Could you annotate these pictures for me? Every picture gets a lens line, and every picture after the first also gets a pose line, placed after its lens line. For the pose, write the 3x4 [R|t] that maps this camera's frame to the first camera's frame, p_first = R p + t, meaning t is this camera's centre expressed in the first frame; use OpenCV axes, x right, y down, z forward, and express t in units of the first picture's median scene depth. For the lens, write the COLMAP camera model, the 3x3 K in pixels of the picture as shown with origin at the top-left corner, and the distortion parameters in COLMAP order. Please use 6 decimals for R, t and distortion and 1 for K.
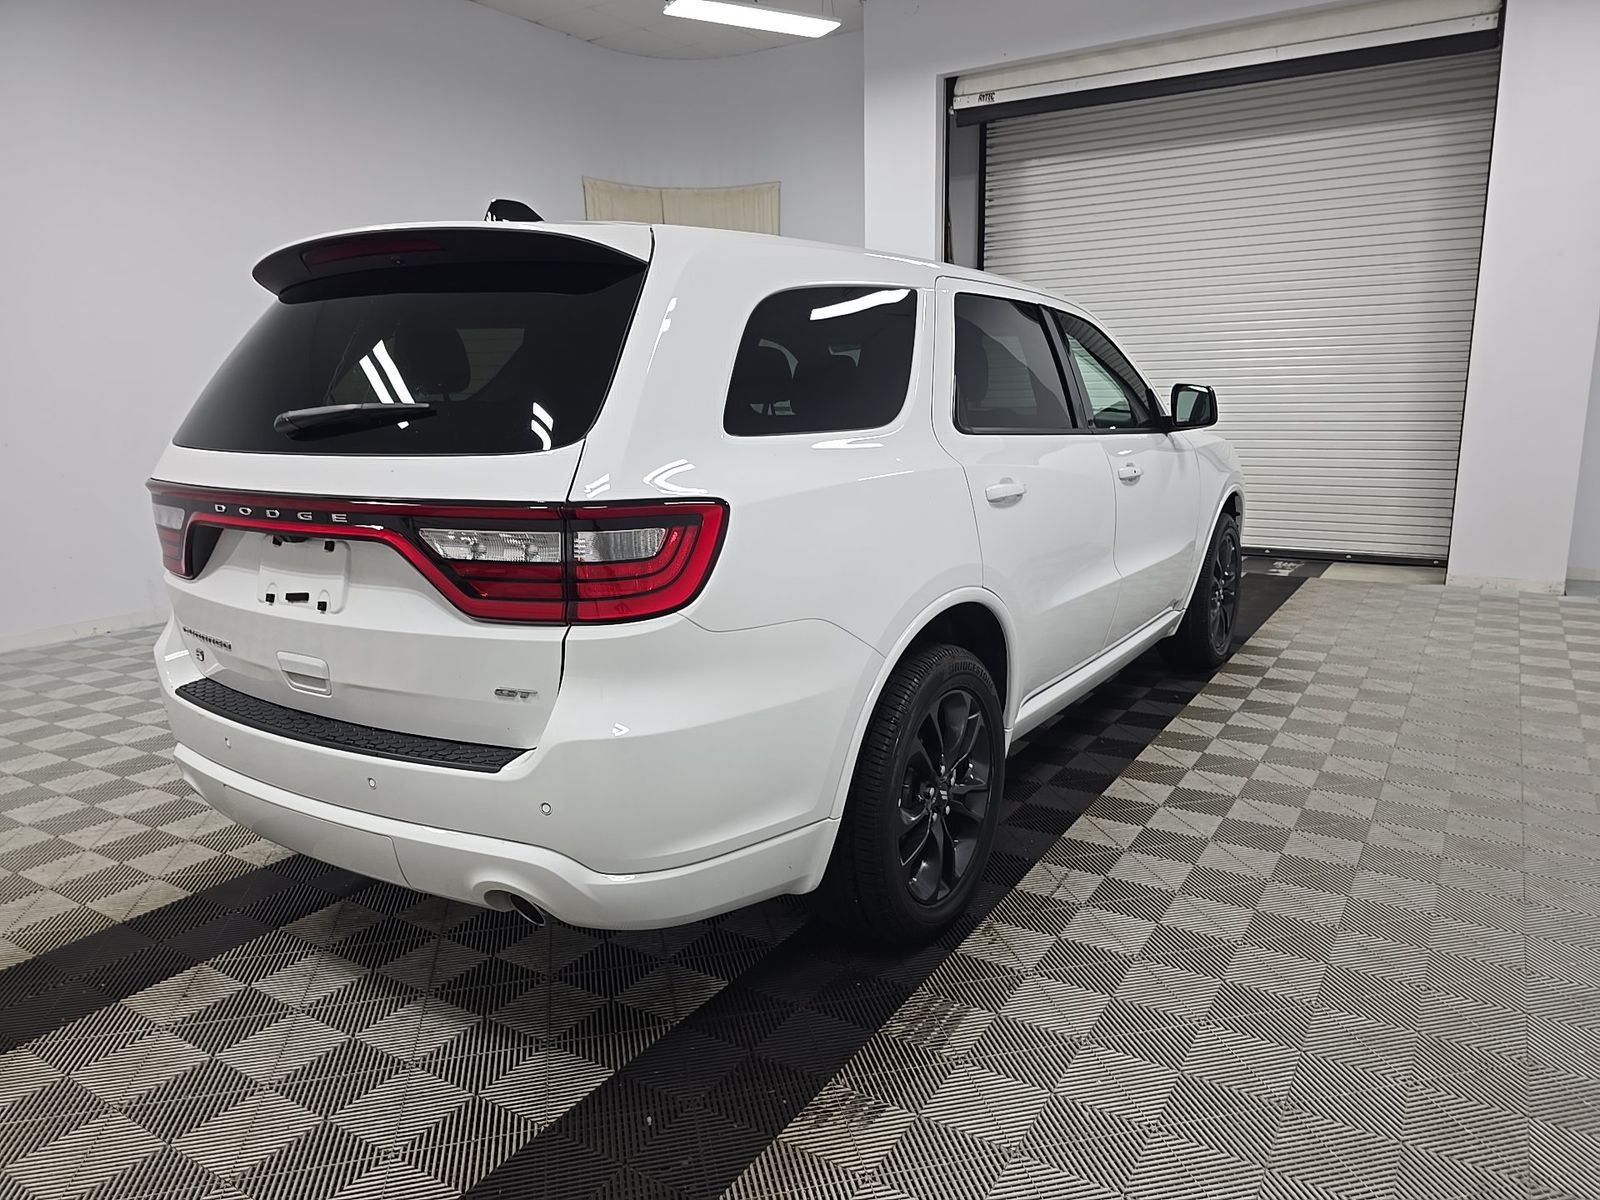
lens RADIAL K [[1101.9, 0, 801.9], [0, 1101.9, 626.0], [0, 0, 1]] dist [0.026166, -0.001971]
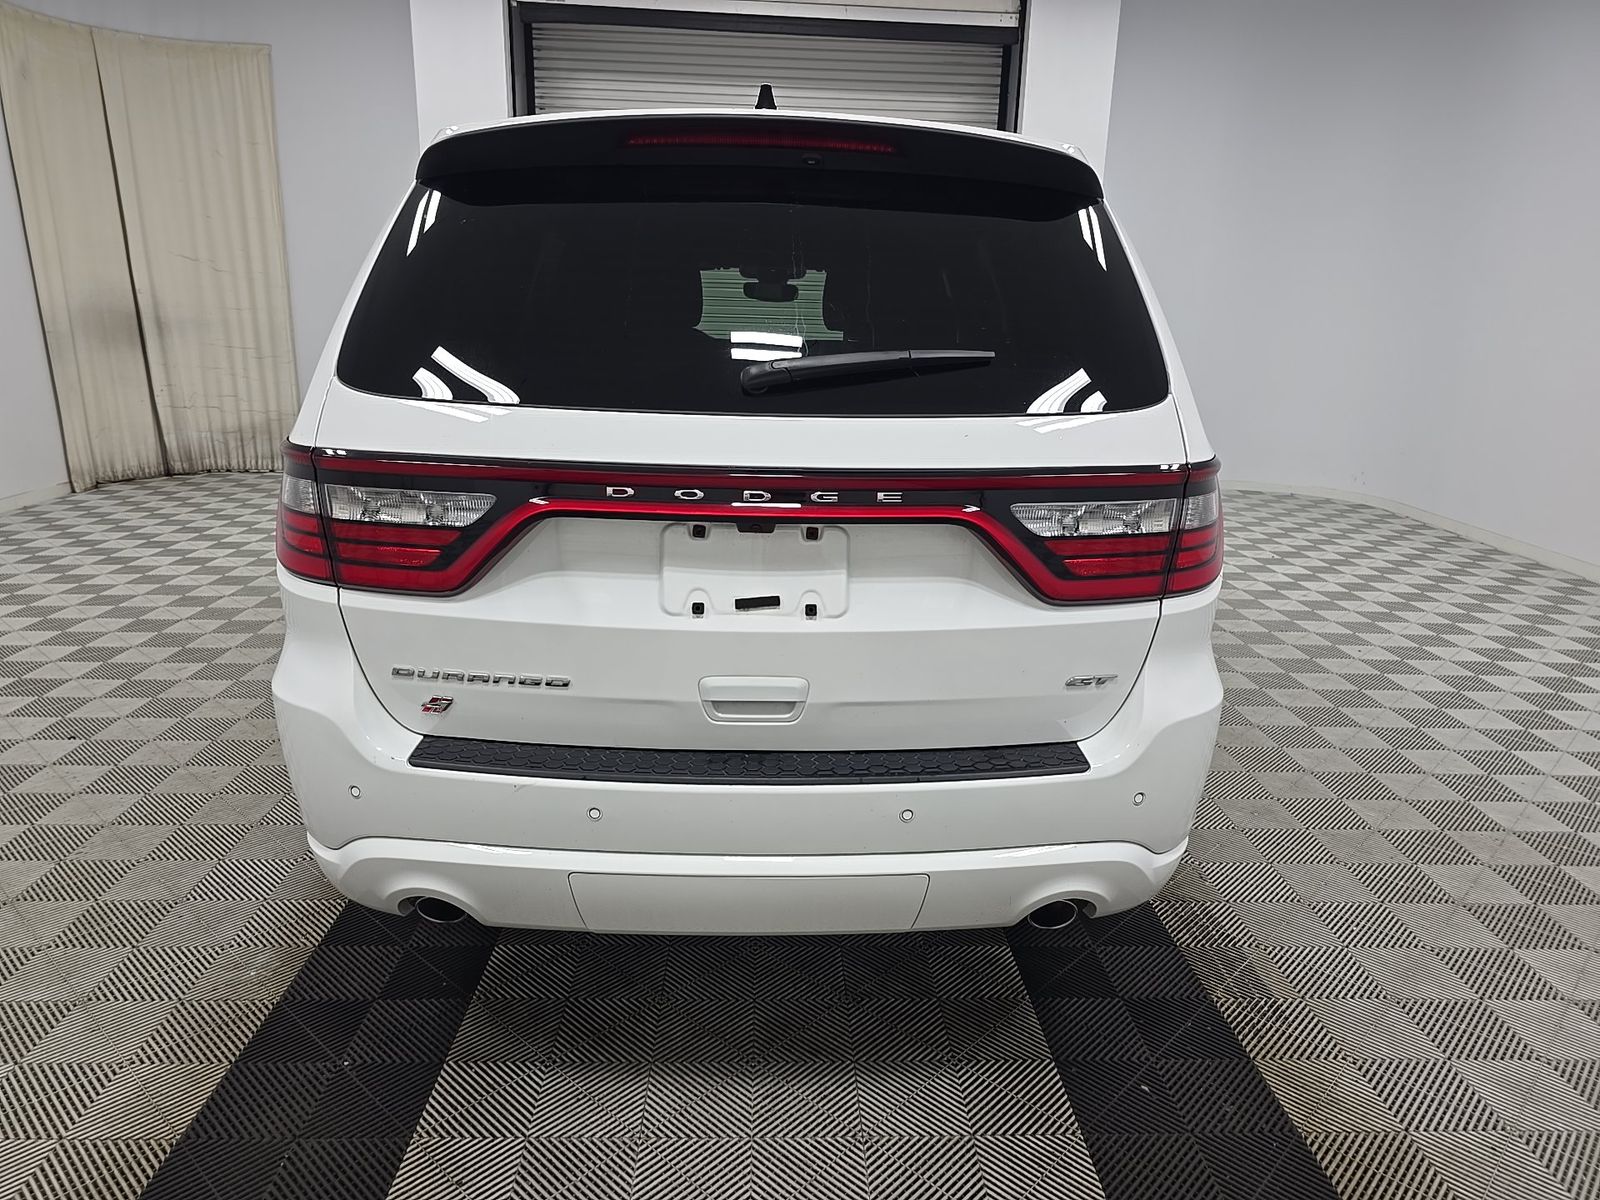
lens RADIAL K [[1101.9, 0, 801.9], [0, 1101.9, 626.0], [0, 0, 1]] dist [0.026166, -0.001971]
pose [[0.826754, -0.120823, 0.549436, -0.849195], [0.083711, 0.992213, 0.092229, -0.077735], [-0.556301, -0.030257, 0.830430, 0.347545]]
